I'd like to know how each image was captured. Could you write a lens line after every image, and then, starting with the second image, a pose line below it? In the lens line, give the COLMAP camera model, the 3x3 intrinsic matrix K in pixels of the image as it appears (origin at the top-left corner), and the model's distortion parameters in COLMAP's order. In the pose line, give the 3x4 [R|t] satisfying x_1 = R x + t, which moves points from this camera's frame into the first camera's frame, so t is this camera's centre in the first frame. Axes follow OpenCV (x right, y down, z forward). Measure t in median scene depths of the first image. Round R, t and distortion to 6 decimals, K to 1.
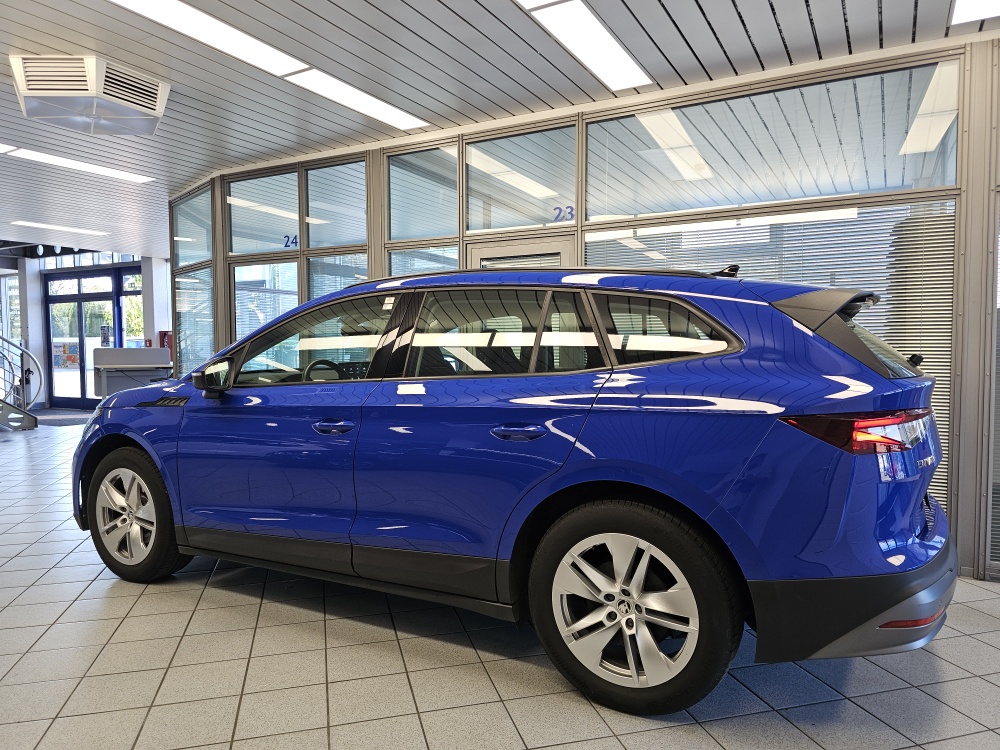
lens RADIAL K [[685.3, 0, 513.5], [0, 685.3, 371.8], [0, 0, 1]] dist [0.046086, -0.044622]
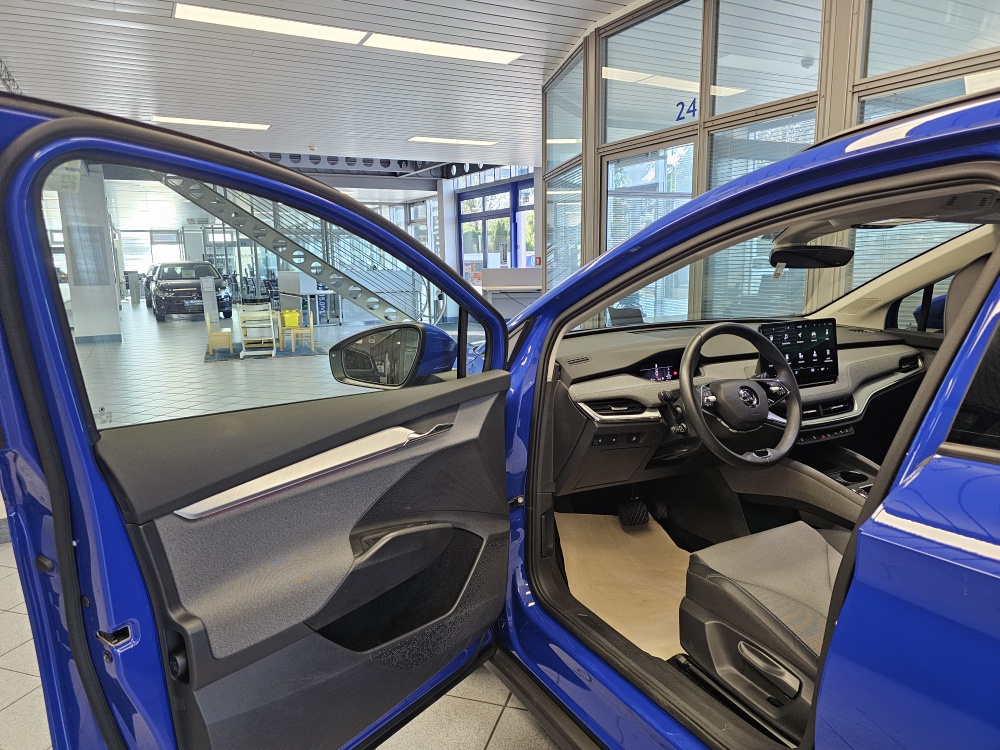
lens RADIAL K [[685.3, 0, 489.2], [0, 685.3, 369.6], [0, 0, 1]] dist [0.046086, -0.044622]
pose [[0.829840, 0.081712, -0.551986, -0.046798], [-0.011714, 0.991553, 0.129172, -0.013553], [0.557878, -0.100727, 0.823788, 0.160970]]
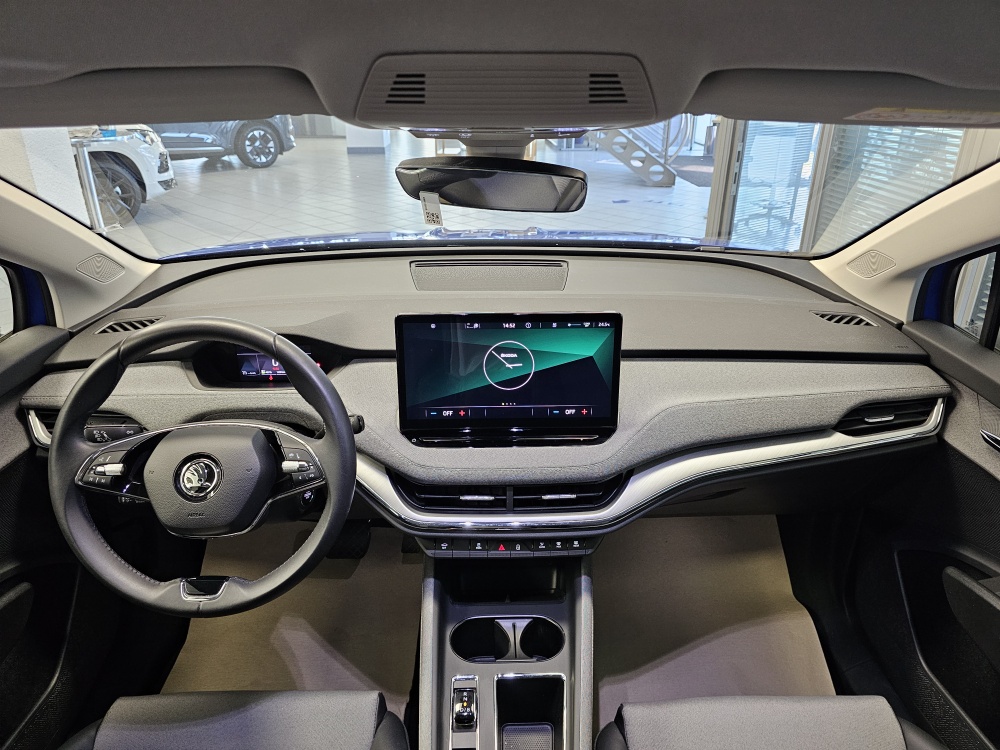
lens RADIAL K [[685.3, 0, 504.1], [0, 685.3, 358.5], [0, 0, 1]] dist [0.046086, -0.044622]
pose [[0.492741, 0.344598, -0.799036, -0.011118], [-0.040393, 0.926314, 0.374581, -0.030090], [0.869238, -0.152296, 0.470353, 0.307039]]
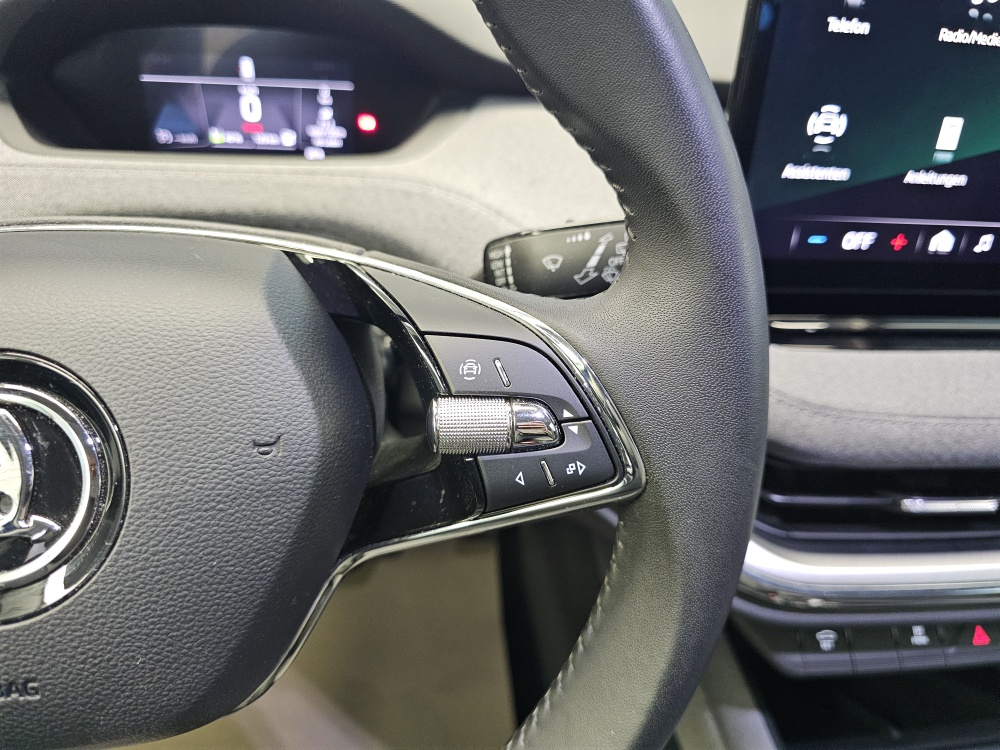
lens RADIAL K [[719.6, 0, 508.5], [0, 719.6, 372.6], [0, 0, 1]] dist [-0.020492, -0.013493]
pose [[0.576427, 0.464519, -0.672275, -0.067399], [-0.109271, 0.859138, 0.499942, 0.000596], [0.809810, -0.214720, 0.545989, 0.312552]]
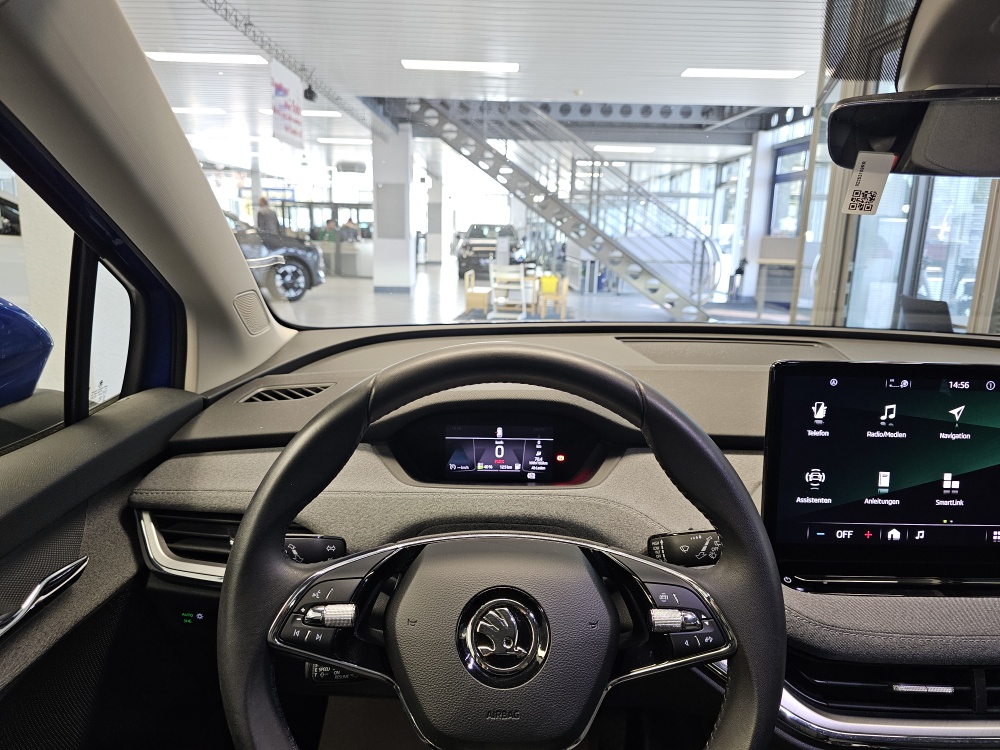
lens RADIAL K [[685.3, 0, 499.1], [0, 685.3, 372.2], [0, 0, 1]] dist [0.046086, -0.044622]
pose [[0.481766, 0.198797, -0.853452, -0.051597], [-0.064217, 0.979318, 0.191866, -0.011323], [0.873944, -0.037629, 0.484569, 0.293221]]
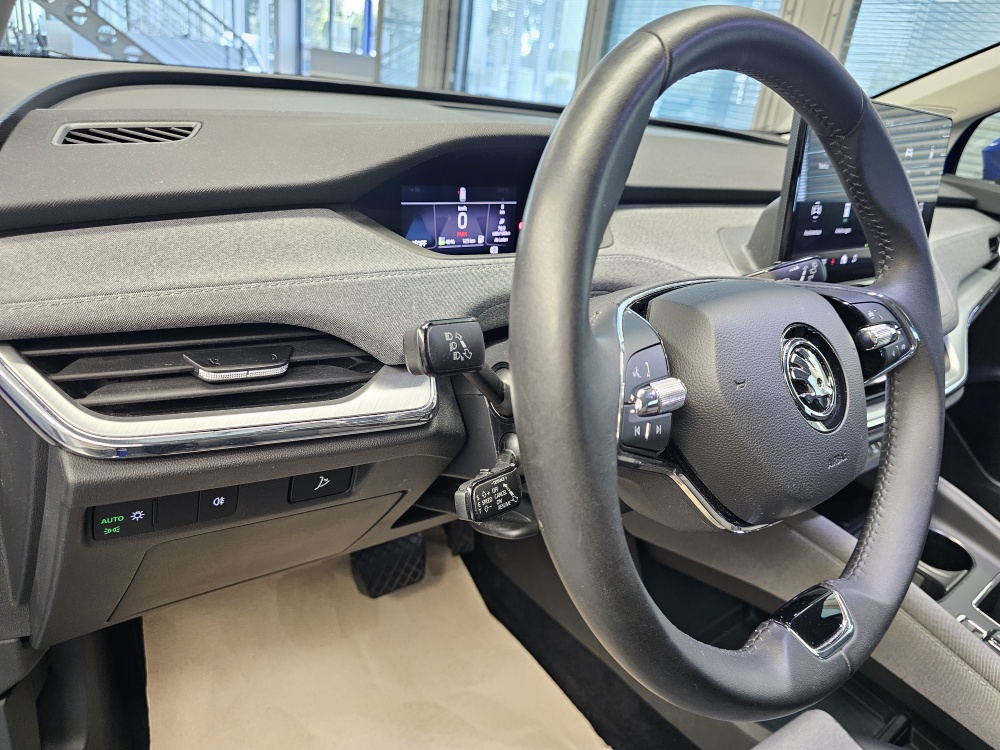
lens RADIAL K [[685.3, 0, 508.7], [0, 685.3, 370.4], [0, 0, 1]] dist [0.046086, -0.044622]
pose [[0.914871, 0.255034, -0.312998, -0.084306], [-0.141647, 0.928706, 0.342696, 0.001132], [0.378082, -0.269188, 0.885772, 0.277856]]
